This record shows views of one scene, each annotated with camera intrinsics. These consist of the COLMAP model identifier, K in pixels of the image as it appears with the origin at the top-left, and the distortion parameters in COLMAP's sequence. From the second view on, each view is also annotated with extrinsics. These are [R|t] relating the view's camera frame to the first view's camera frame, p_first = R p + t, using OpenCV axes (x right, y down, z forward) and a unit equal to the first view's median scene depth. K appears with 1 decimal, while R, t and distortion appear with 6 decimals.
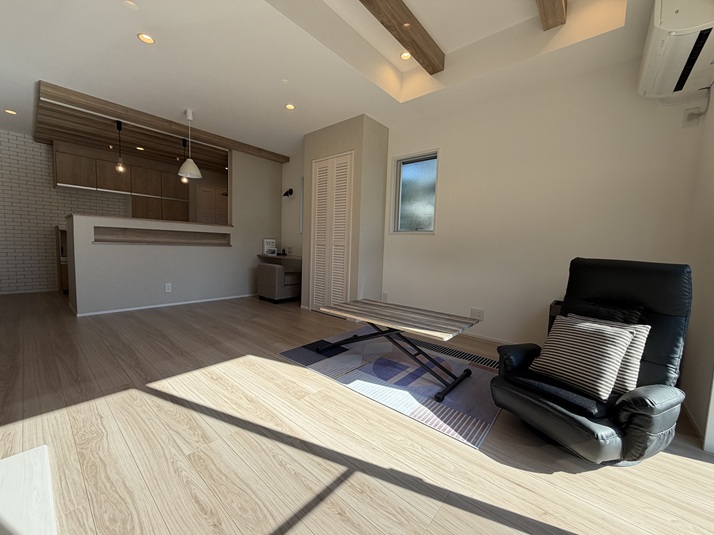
lens RADIAL K [[284.9, 0, 357.0], [0, 284.9, 267.5], [0, 0, 1]] dist [-0.000415, -0.000142]
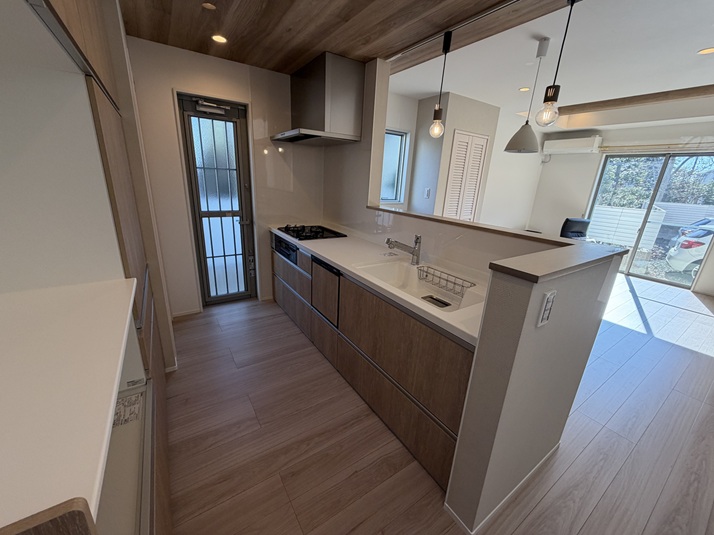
lens RADIAL K [[284.9, 0, 357.0], [0, 284.9, 267.5], [0, 0, 1]] dist [-0.000415, -0.000142]
pose [[0.271326, -0.309079, 0.911511, -2.714882], [0.033637, 0.949503, 0.311949, -0.554198], [-0.961900, -0.053979, 0.268021, 2.306368]]
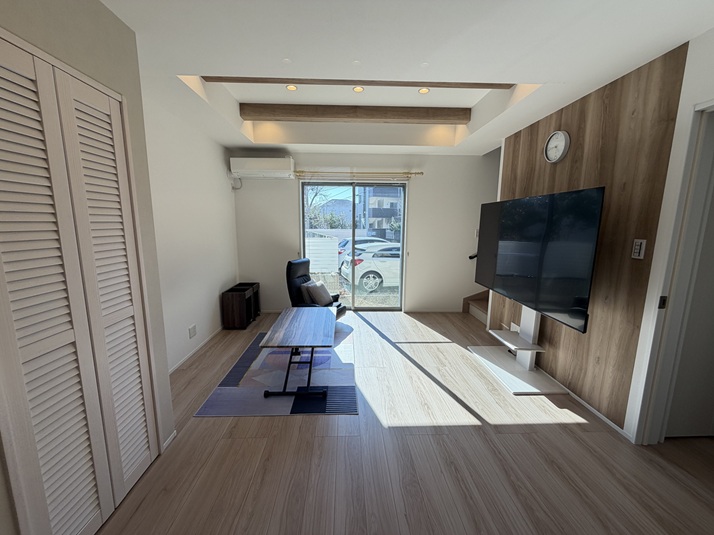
lens RADIAL K [[284.9, 0, 357.0], [0, 284.9, 267.5], [0, 0, 1]] dist [-0.000415, -0.000142]
pose [[-0.680580, -0.150974, 0.716950, -1.179567], [0.026225, 0.972893, 0.229765, -0.484923], [-0.732204, 0.175176, -0.658172, 2.095520]]
